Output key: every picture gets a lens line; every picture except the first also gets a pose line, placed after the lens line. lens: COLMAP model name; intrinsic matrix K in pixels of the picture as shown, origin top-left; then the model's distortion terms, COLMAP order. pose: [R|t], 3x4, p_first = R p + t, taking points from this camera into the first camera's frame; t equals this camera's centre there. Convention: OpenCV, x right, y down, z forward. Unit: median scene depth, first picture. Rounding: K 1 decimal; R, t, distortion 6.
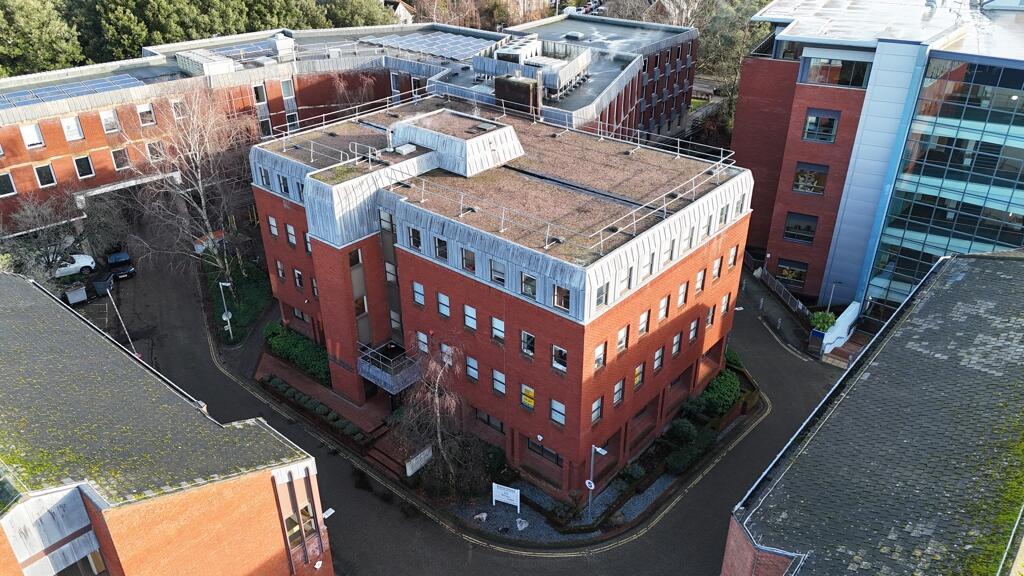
lens RADIAL K [[754.5, 0, 512.0], [0, 754.5, 288.1], [0, 0, 1]] dist [0.012600, 0.002223]
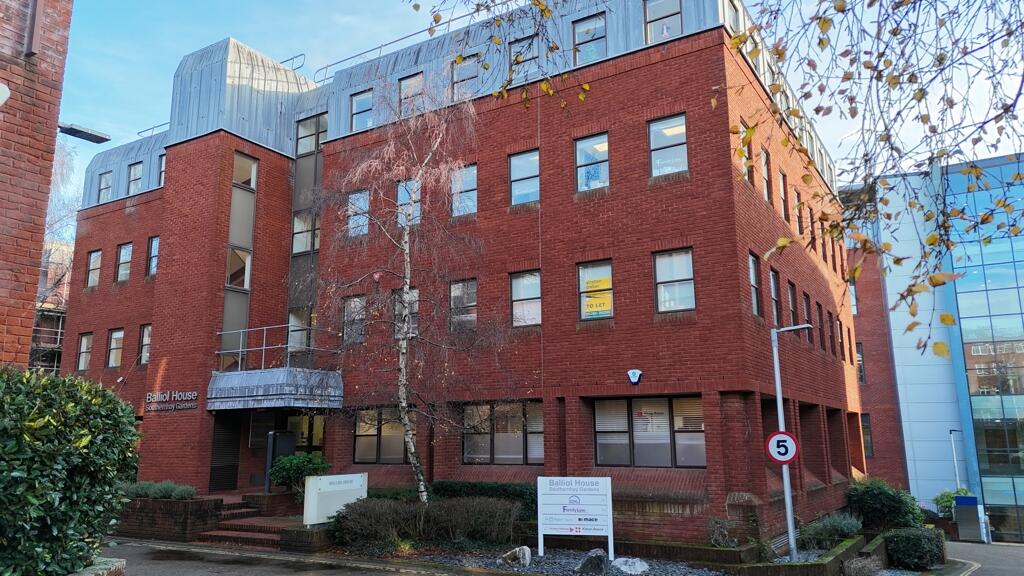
lens RADIAL K [[754.5, 0, 514.9], [0, 754.5, 286.7], [0, 0, 1]] dist [0.012600, 0.002223]
pose [[0.986767, 0.033180, 0.158713, -0.101592], [0.078345, 0.759428, -0.645857, 0.432187], [-0.141961, 0.649745, 0.746779, 0.642162]]
